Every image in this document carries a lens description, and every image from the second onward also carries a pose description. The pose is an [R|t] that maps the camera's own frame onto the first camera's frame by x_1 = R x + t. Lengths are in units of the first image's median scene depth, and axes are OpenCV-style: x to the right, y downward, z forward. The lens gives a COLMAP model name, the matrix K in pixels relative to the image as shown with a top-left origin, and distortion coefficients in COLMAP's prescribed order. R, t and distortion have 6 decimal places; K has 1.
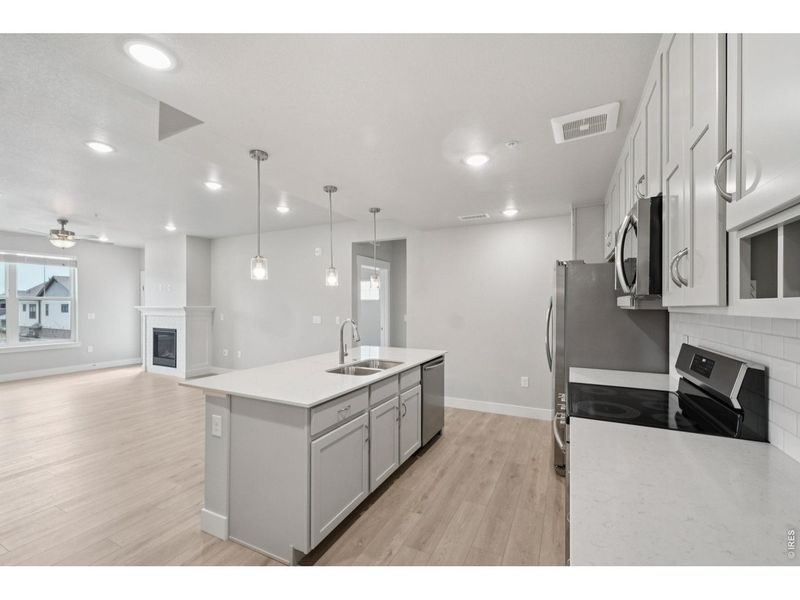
lens RADIAL K [[342.5, 0, 397.0], [0, 342.5, 303.7], [0, 0, 1]] dist [0.001998, 0.000985]
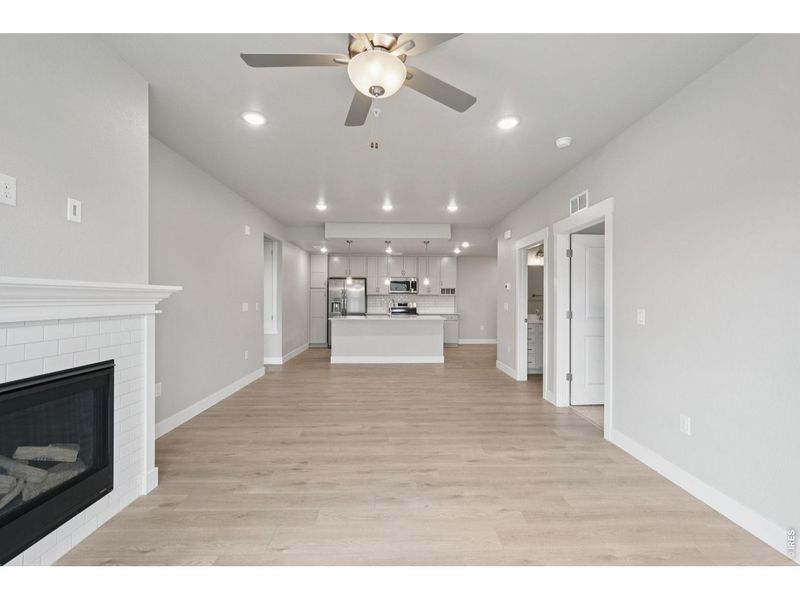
lens RADIAL K [[343.7, 0, 401.7], [0, 343.7, 297.9], [0, 0, 1]] dist [-0.001153, 0.000396]
pose [[-0.476503, -0.000026, 0.879173, -1.038894], [-0.006286, 0.999975, -0.003377, 0.020233], [-0.879150, -0.007135, -0.476491, 0.932532]]
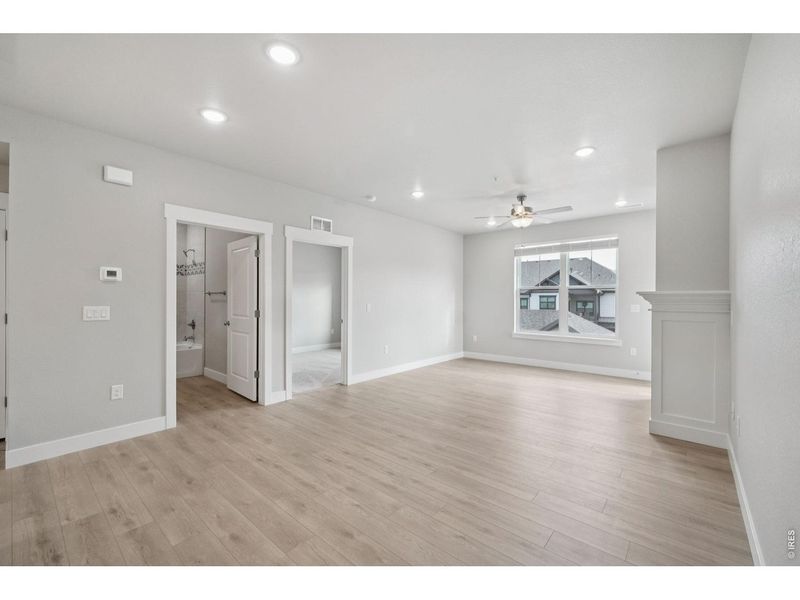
lens RADIAL K [[340.7, 0, 399.6], [0, 340.7, 298.4], [0, 0, 1]] dist [-0.001870, 0.000956]
pose [[-0.244720, -0.003897, -0.969586, -0.037442], [-0.002164, 0.999992, -0.003473, 0.020193], [0.969591, 0.001248, -0.244726, 0.752661]]
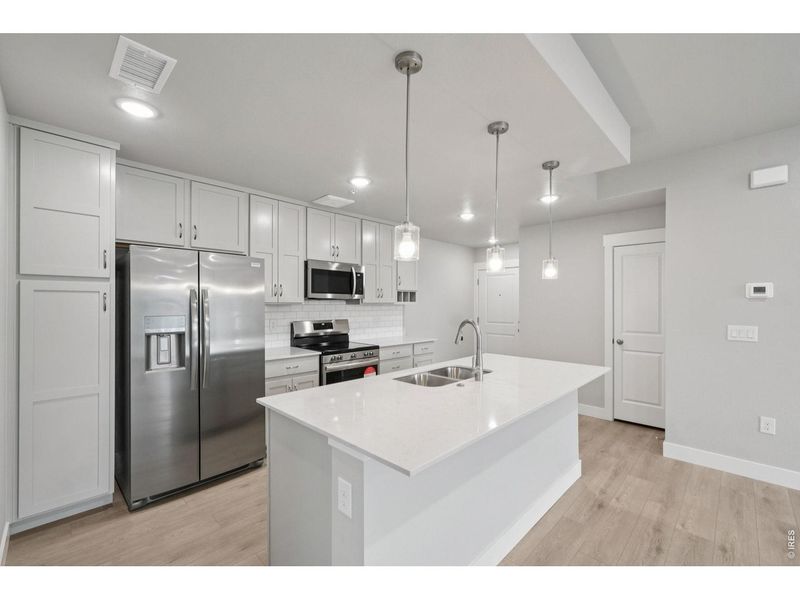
lens RADIAL K [[342.5, 0, 397.0], [0, 342.5, 303.7], [0, 0, 1]] dist [0.001998, 0.000985]
pose [[-0.949877, -0.000353, 0.312622, -0.101657], [-0.000811, 0.999999, -0.001335, 0.003664], [-0.312622, -0.001522, -0.949877, 0.792012]]
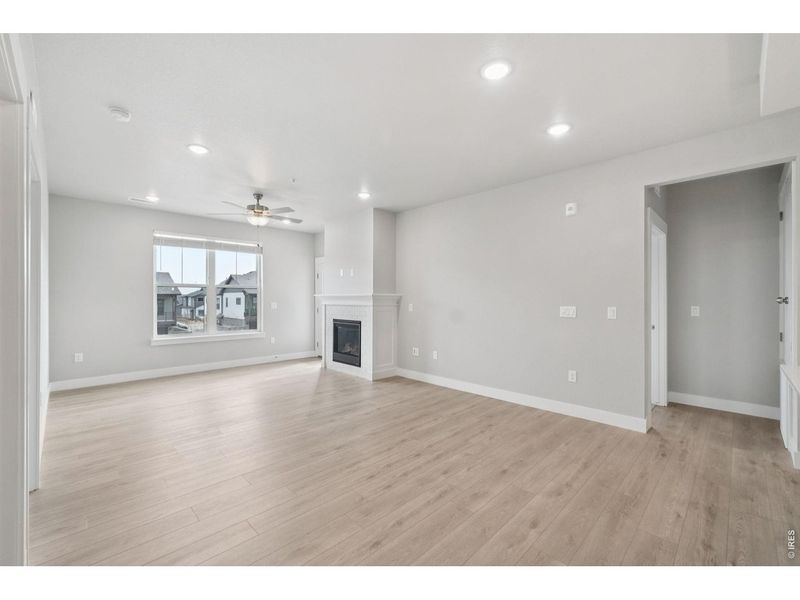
lens RADIAL K [[340.7, 0, 399.6], [0, 340.7, 298.4], [0, 0, 1]] dist [-0.001870, 0.000956]
pose [[0.948627, 0.000920, -0.316395, -0.291600], [-0.000983, 1.000000, -0.000040, 0.018434], [0.316394, 0.000349, 0.948628, 0.238426]]
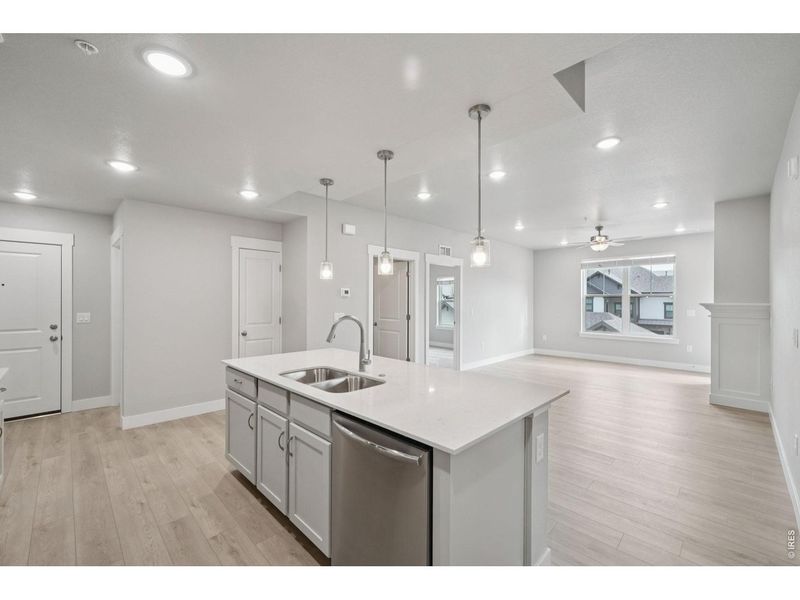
lens RADIAL K [[340.7, 0, 399.6], [0, 340.7, 298.4], [0, 0, 1]] dist [-0.001870, 0.000956]
pose [[-0.314942, -0.006085, -0.949091, 0.258132], [-0.002365, 0.999981, -0.005626, 0.003045], [0.949108, 0.000472, -0.314951, 0.599724]]
